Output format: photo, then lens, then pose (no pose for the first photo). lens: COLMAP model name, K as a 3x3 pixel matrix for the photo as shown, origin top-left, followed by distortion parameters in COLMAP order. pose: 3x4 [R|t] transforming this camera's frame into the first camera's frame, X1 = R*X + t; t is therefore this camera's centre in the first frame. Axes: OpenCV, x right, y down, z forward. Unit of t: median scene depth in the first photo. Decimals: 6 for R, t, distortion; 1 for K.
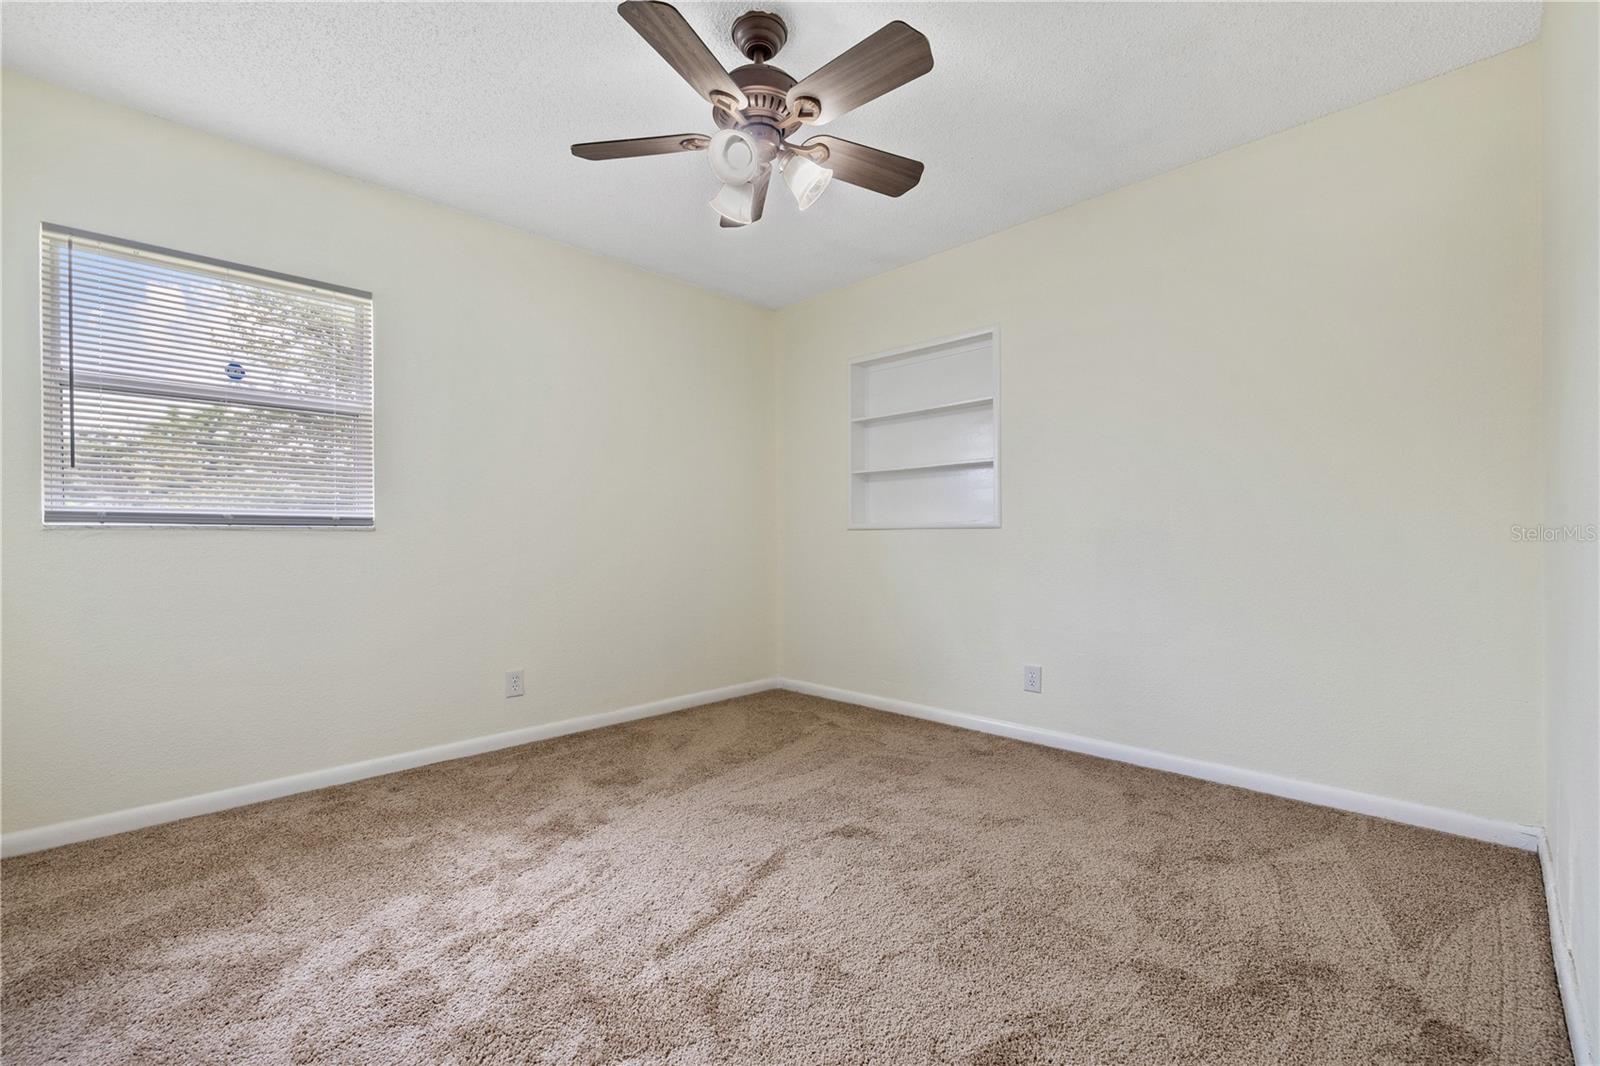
lens RADIAL K [[688.8, 0, 792.8], [0, 688.8, 513.5], [0, 0, 1]] dist [-0.002909, -0.000348]
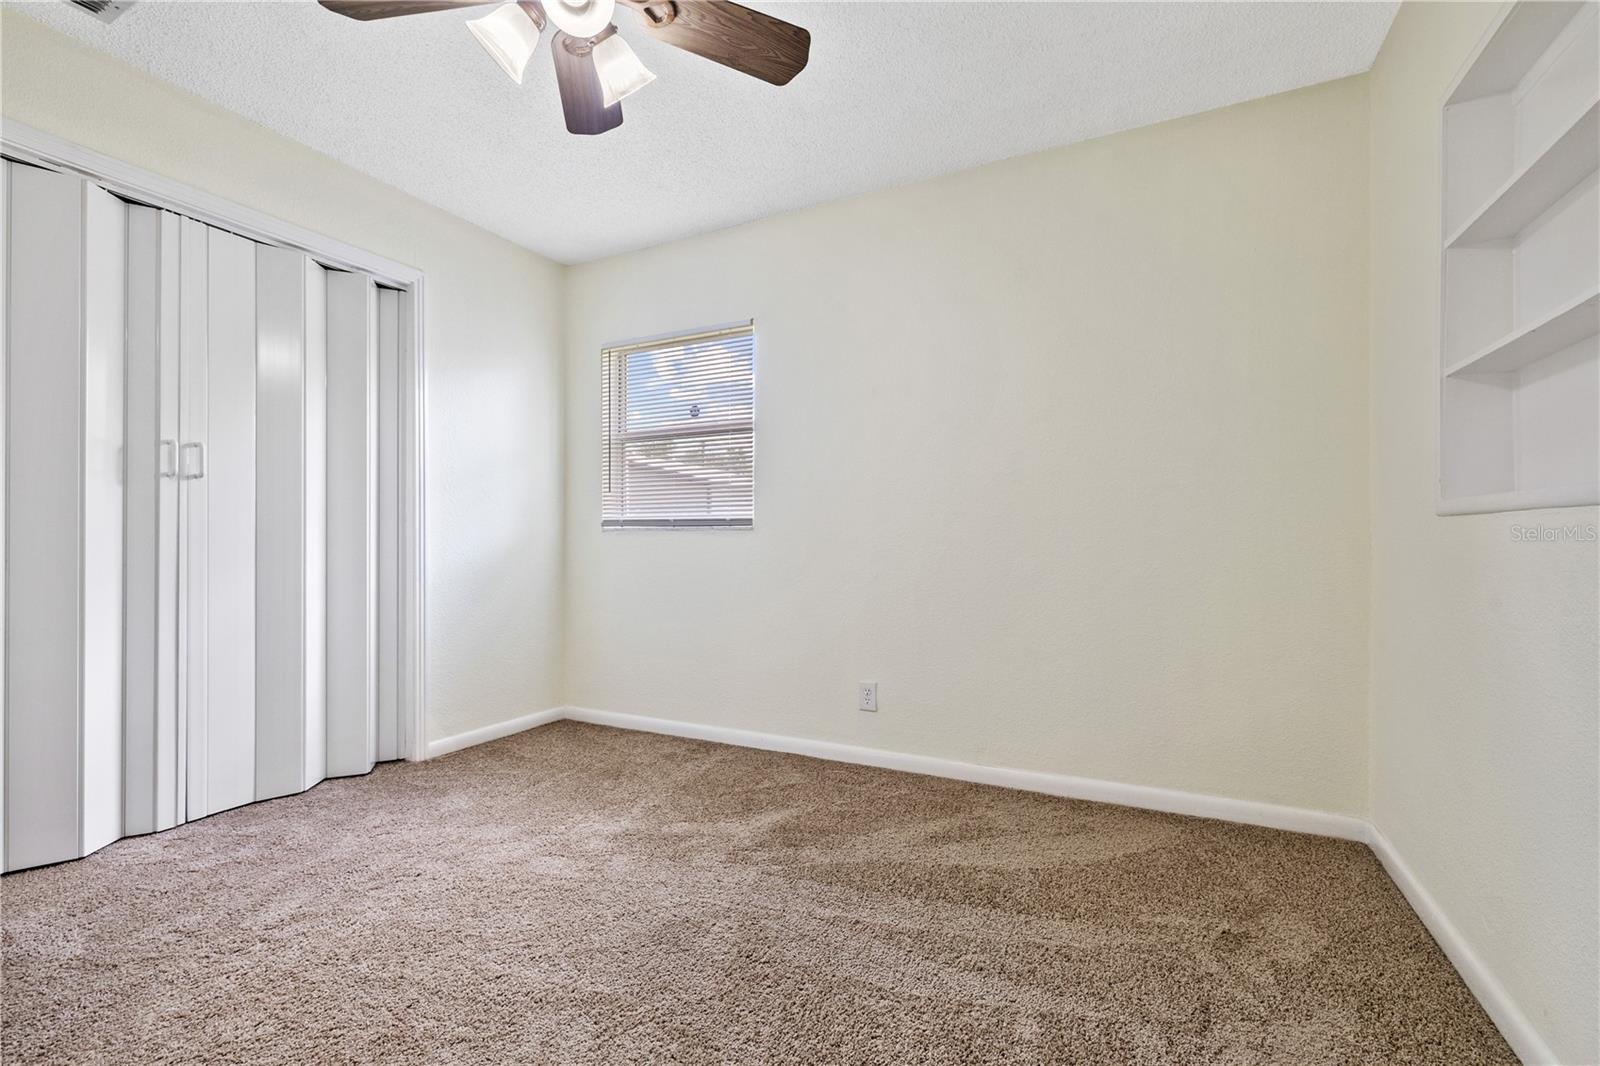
lens RADIAL K [[703.8, 0, 800.0], [0, 703.8, 533.0], [0, 0, 1]] dist [-0.001589, -0.000204]
pose [[0.306380, -0.006143, -0.951890, 0.541932], [0.031951, 0.999482, 0.003834, 0.029884], [0.951373, -0.031588, 0.306417, 0.764289]]
